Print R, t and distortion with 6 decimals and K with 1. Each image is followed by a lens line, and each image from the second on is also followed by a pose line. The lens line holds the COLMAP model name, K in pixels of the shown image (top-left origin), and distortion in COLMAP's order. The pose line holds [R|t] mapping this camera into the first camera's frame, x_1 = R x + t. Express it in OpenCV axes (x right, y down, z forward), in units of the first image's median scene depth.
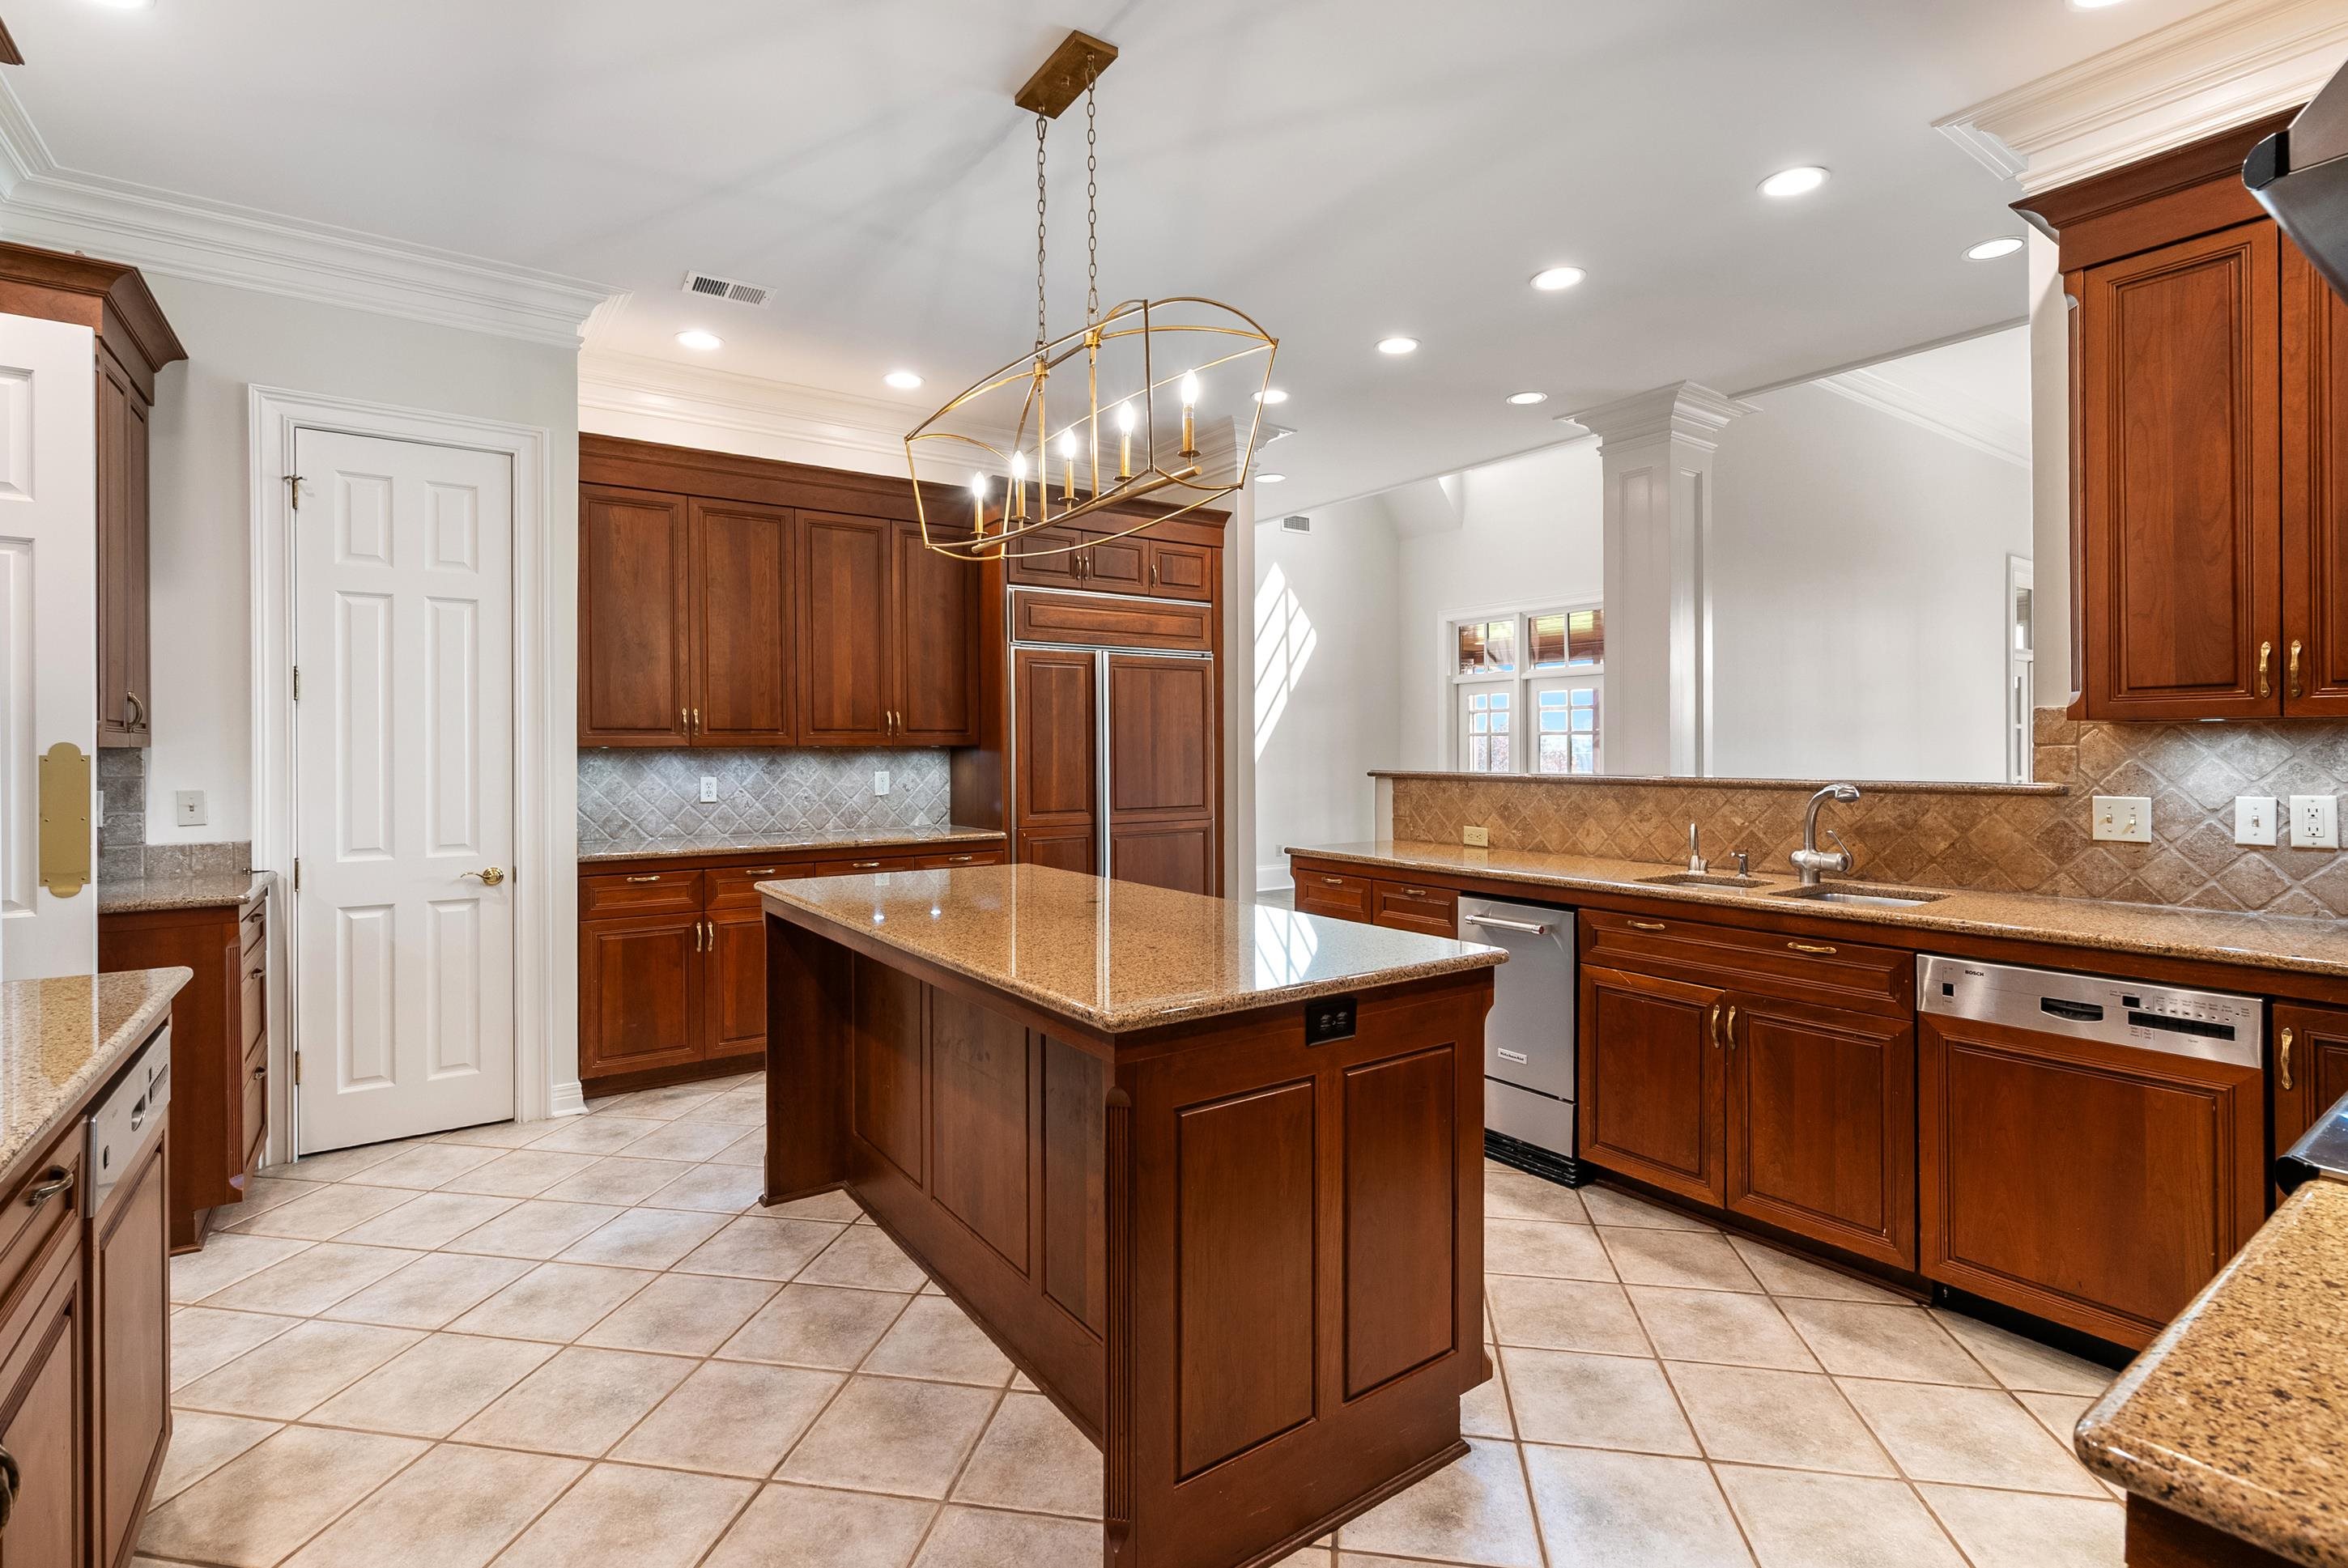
lens RADIAL K [[1074.5, 0, 1179.0], [0, 1074.5, 751.1], [0, 0, 1]] dist [-0.001682, 0.000222]
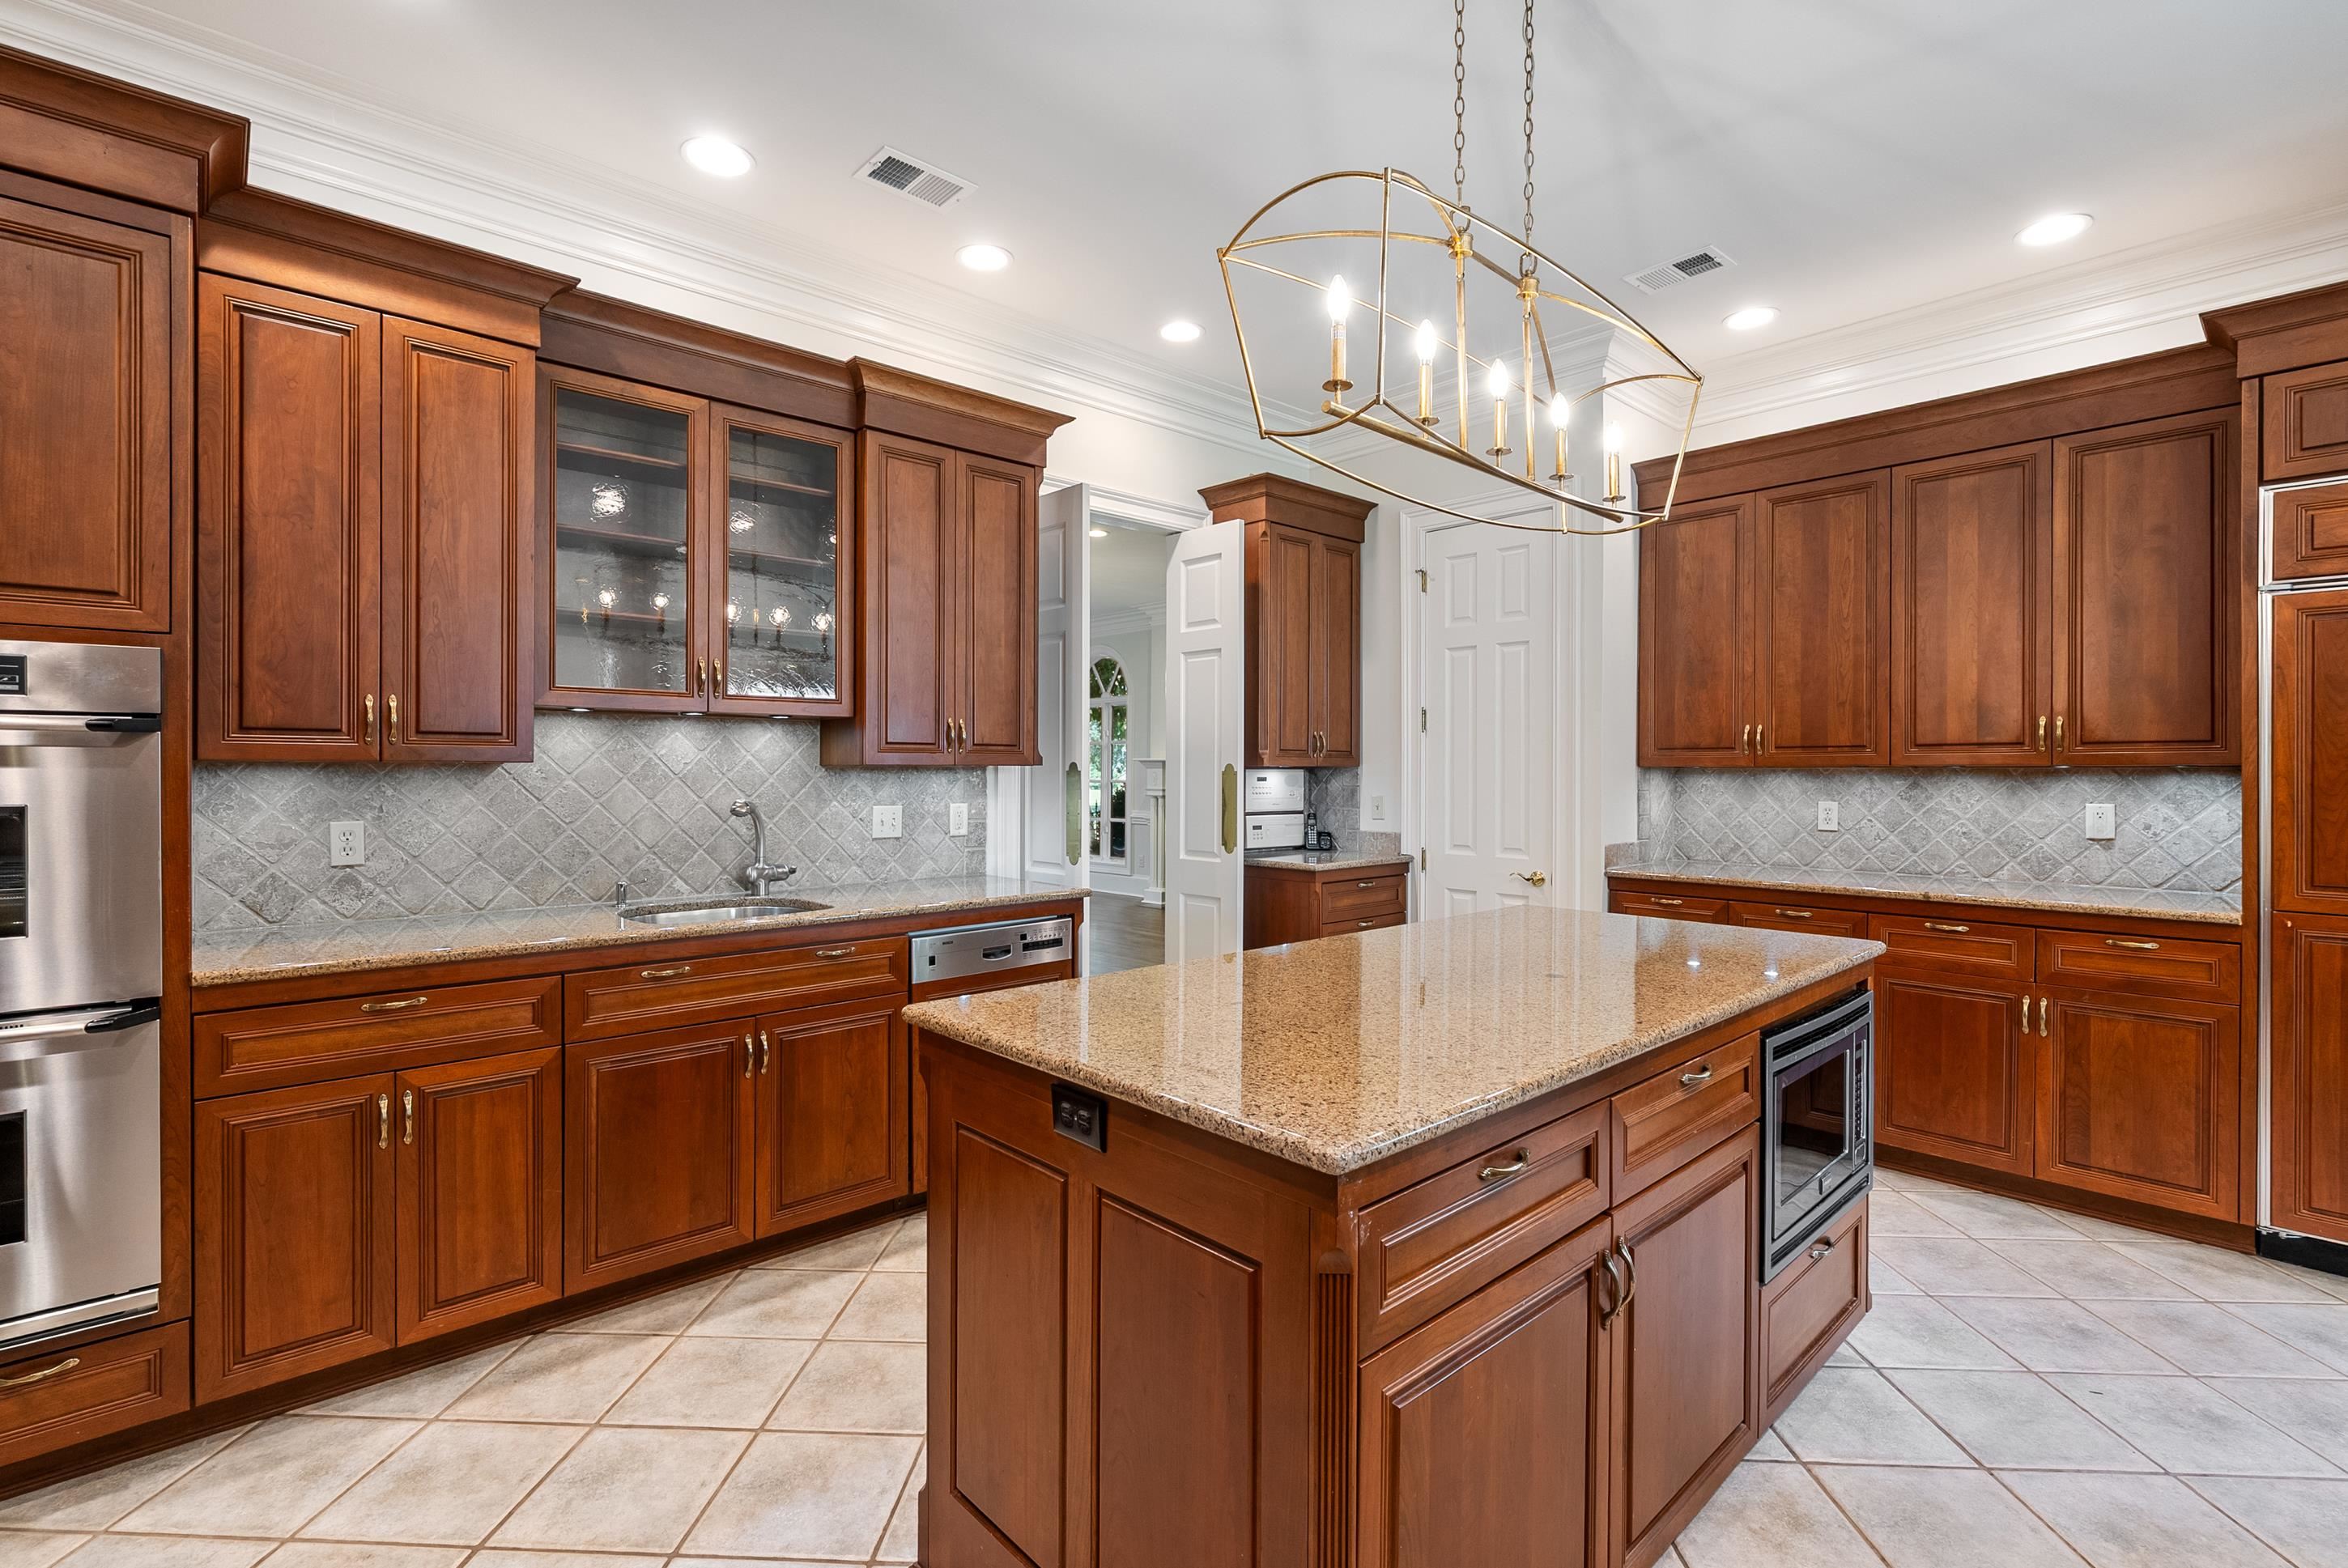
lens RADIAL K [[1074.5, 0, 1178.7], [0, 1074.5, 772.0], [0, 0, 1]] dist [-0.001682, 0.000222]
pose [[0.134932, 0.004841, -0.990843, 0.364936], [-0.005170, 0.999978, 0.004182, -0.000673], [0.990841, 0.004558, 0.134954, 0.375994]]
